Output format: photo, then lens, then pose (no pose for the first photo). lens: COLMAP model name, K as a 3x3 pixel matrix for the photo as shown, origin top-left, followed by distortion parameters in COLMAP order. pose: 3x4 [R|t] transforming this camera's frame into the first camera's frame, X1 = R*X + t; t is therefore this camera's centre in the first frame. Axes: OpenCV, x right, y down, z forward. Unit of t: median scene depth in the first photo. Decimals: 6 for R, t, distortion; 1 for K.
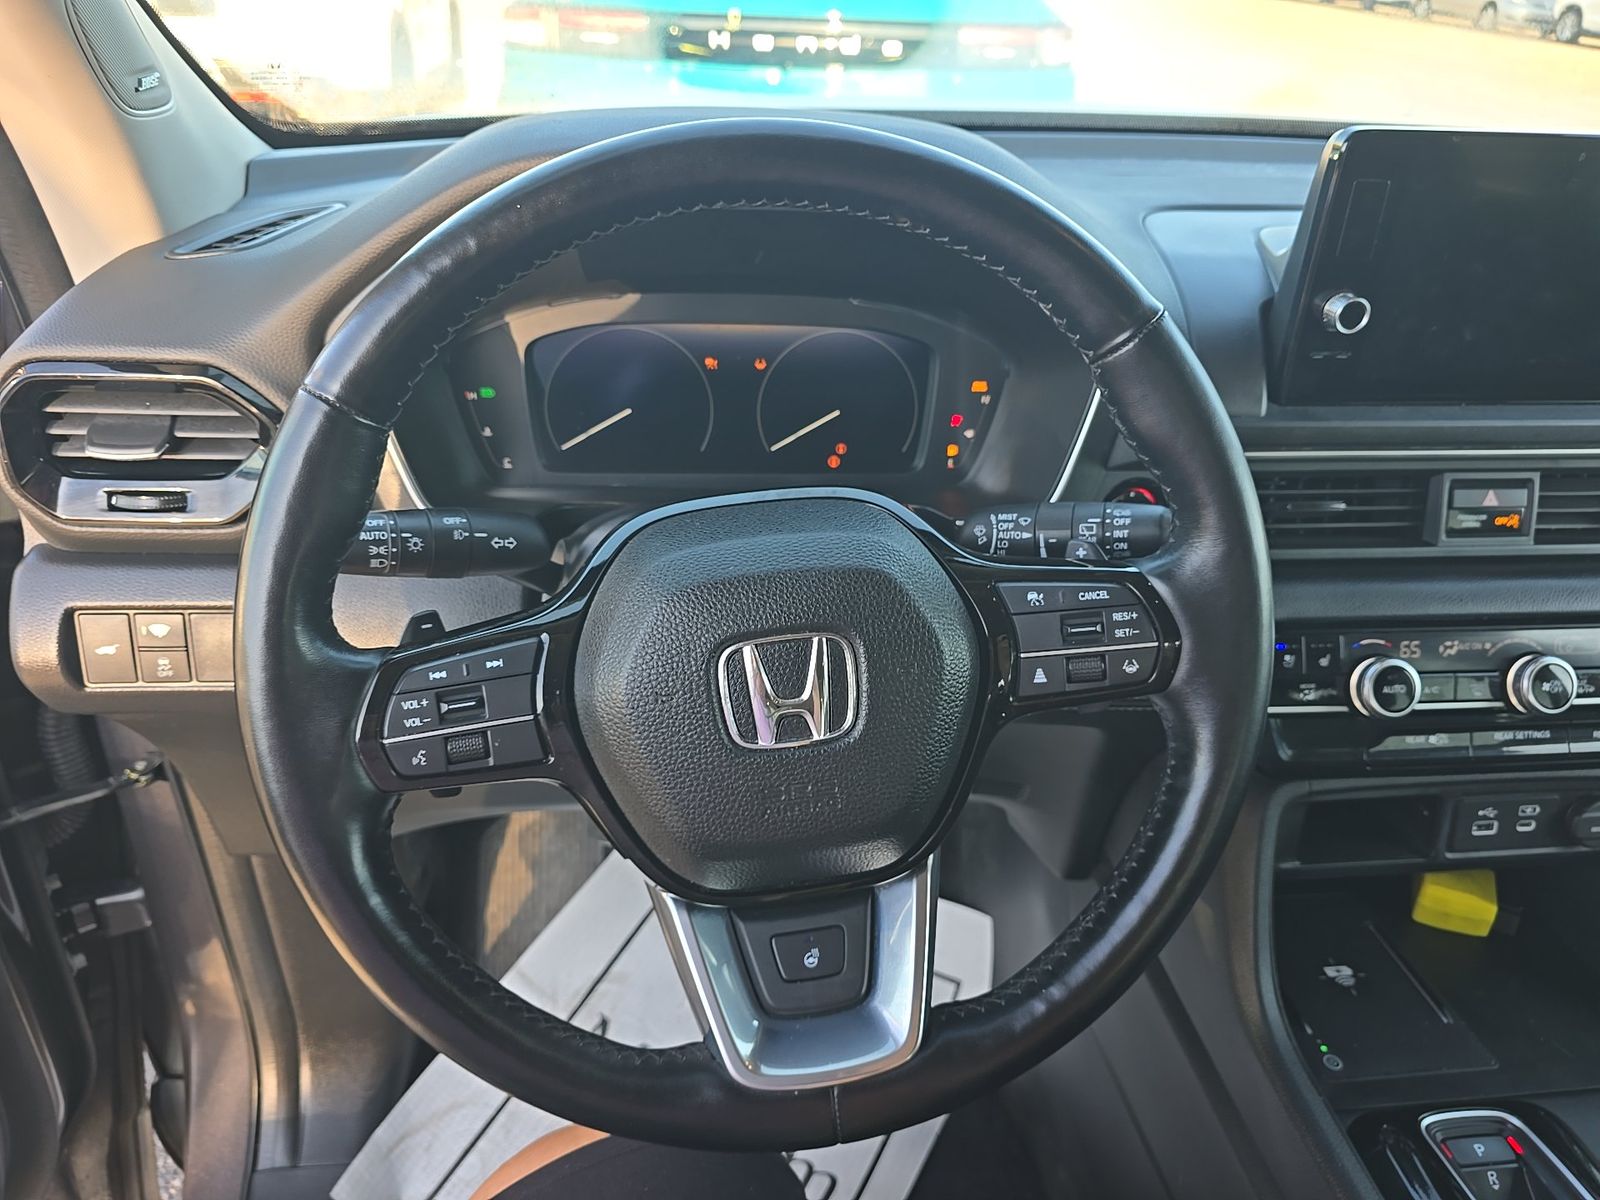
lens RADIAL K [[1115.4, 0, 797.7], [0, 1115.4, 603.4], [0, 0, 1]] dist [0.023479, -0.014077]
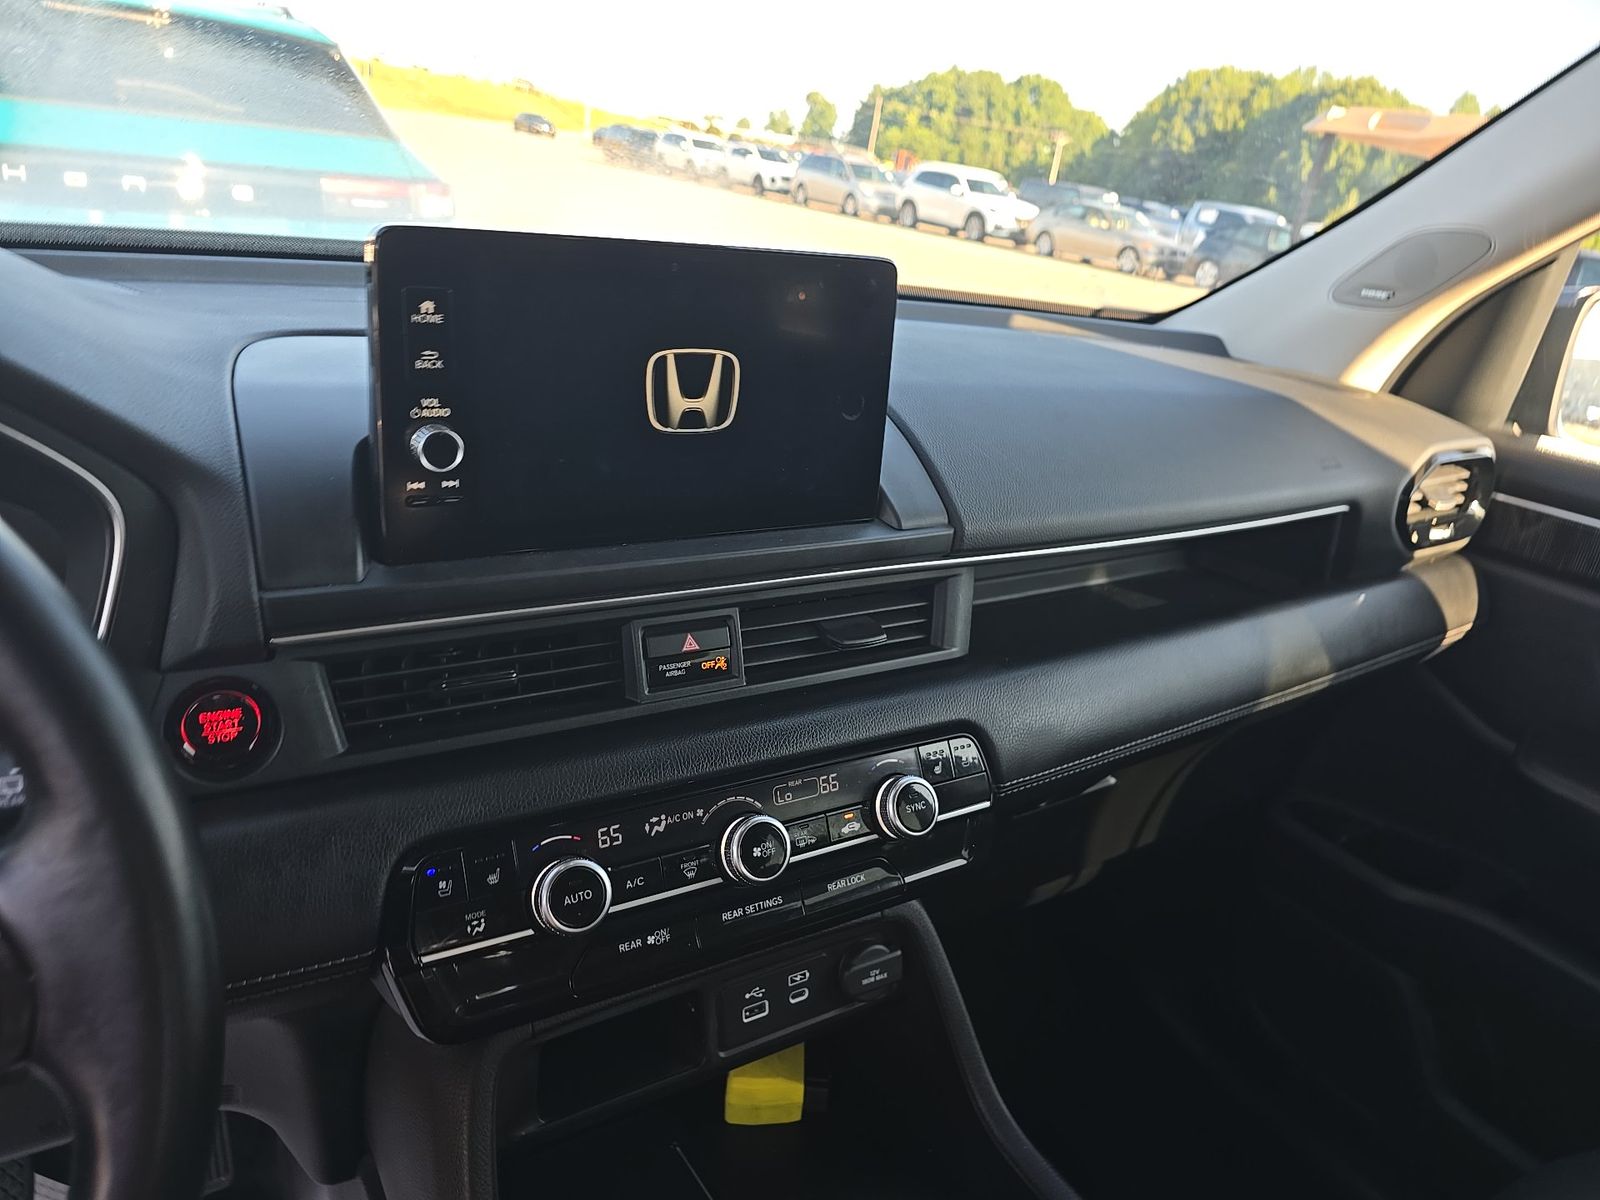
lens RADIAL K [[1115.4, 0, 810.3], [0, 1115.4, 599.2], [0, 0, 1]] dist [0.023479, -0.014077]
pose [[0.896565, -0.107034, 0.429785, 0.320915], [0.162200, 0.982296, -0.093729, -0.027947], [-0.412144, 0.153745, 0.898053, 0.156574]]
